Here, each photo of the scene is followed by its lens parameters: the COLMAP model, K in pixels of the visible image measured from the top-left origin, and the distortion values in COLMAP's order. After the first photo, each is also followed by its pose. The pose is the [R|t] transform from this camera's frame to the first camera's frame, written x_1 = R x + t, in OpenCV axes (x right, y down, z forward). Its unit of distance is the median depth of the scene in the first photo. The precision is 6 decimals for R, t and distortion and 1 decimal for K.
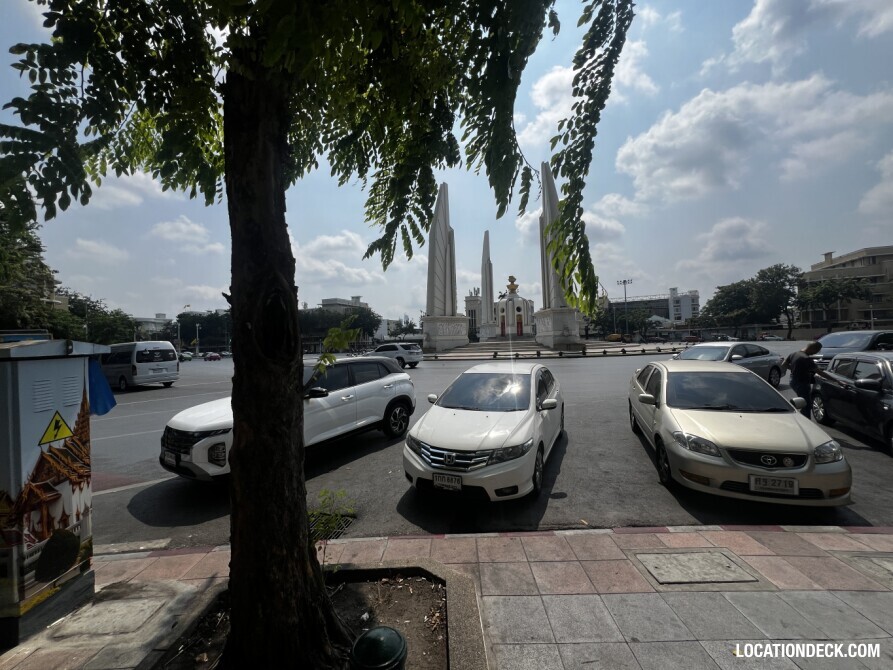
lens RADIAL K [[367.0, 0, 503.4], [0, 367.0, 329.2], [0, 0, 1]] dist [-0.002197, -0.000190]
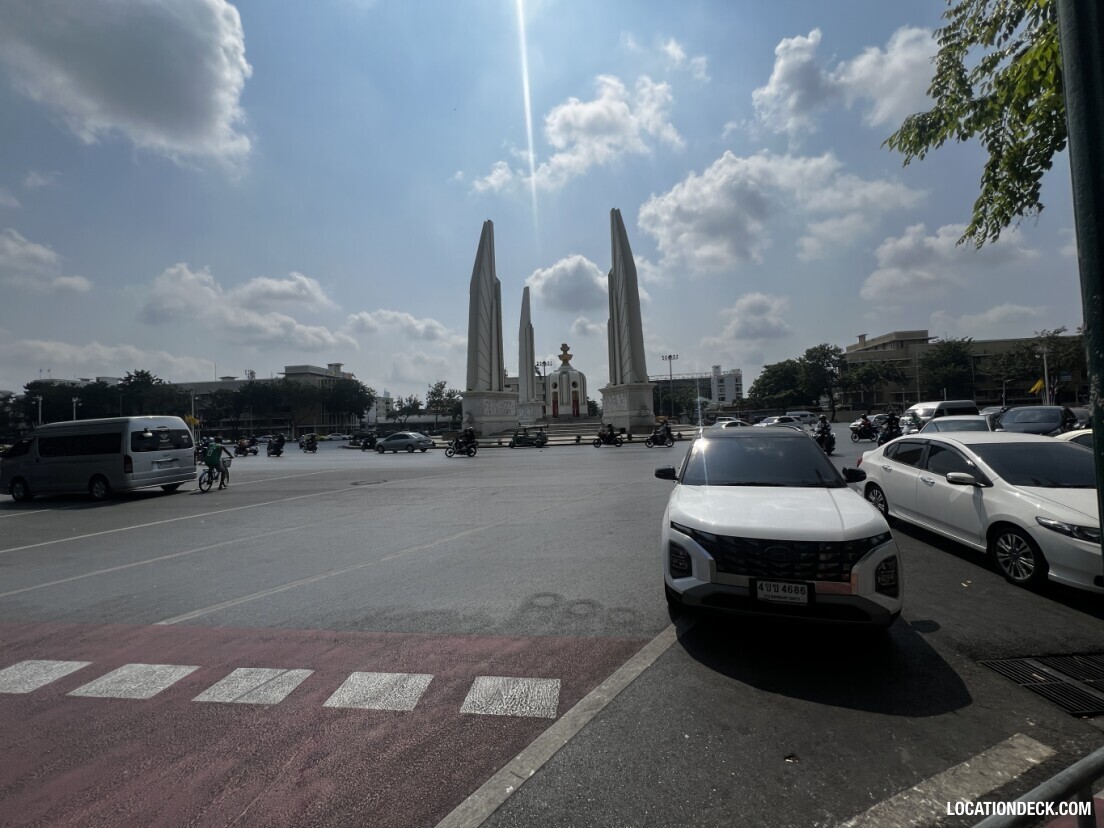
lens RADIAL K [[438.8, 0, 552.4], [0, 438.8, 412.4], [0, 0, 1]] dist [0.000040, 0.000020]
pose [[0.969915, 0.005308, 0.243384, -0.195645], [-0.003939, 0.999974, -0.006109, 0.011083], [-0.243410, 0.004967, 0.969911, 0.051831]]
